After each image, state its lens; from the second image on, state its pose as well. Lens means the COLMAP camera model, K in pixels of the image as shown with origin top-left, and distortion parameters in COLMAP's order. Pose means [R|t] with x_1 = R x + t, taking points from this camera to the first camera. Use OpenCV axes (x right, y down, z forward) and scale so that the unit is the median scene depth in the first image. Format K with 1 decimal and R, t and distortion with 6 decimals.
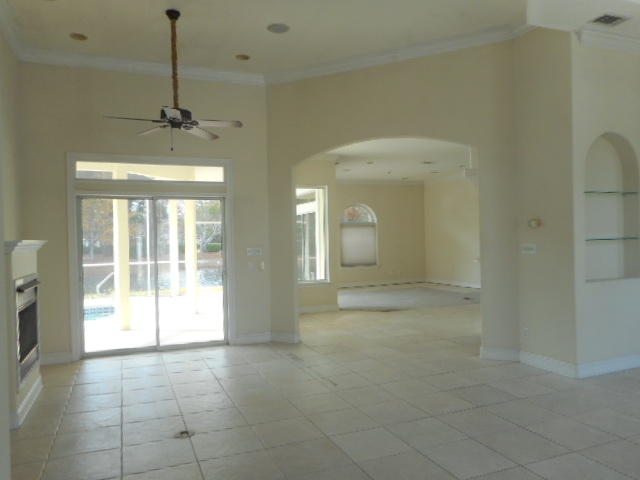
lens RADIAL K [[476.3, 0, 319.8], [0, 476.3, 240.7], [0, 0, 1]] dist [0.012372, 0.000135]
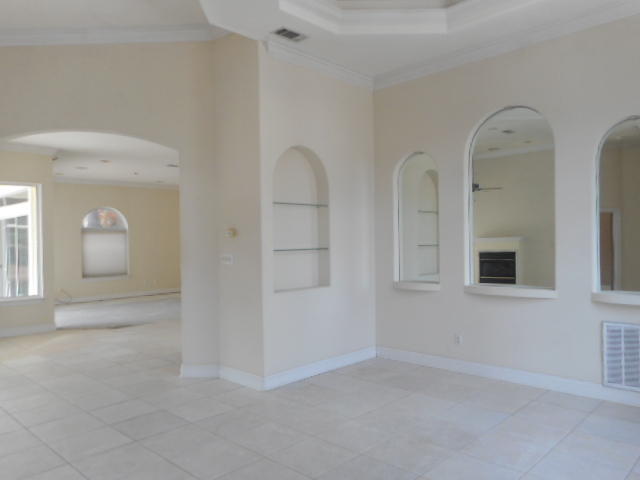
lens RADIAL K [[476.3, 0, 320.1], [0, 476.3, 240.0], [0, 0, 1]] dist [0.012372, 0.000135]
pose [[0.918396, 0.009678, 0.395544, 0.222818], [-0.003907, 0.999874, -0.015394, -0.007391], [-0.395643, 0.012593, 0.918318, 0.041032]]
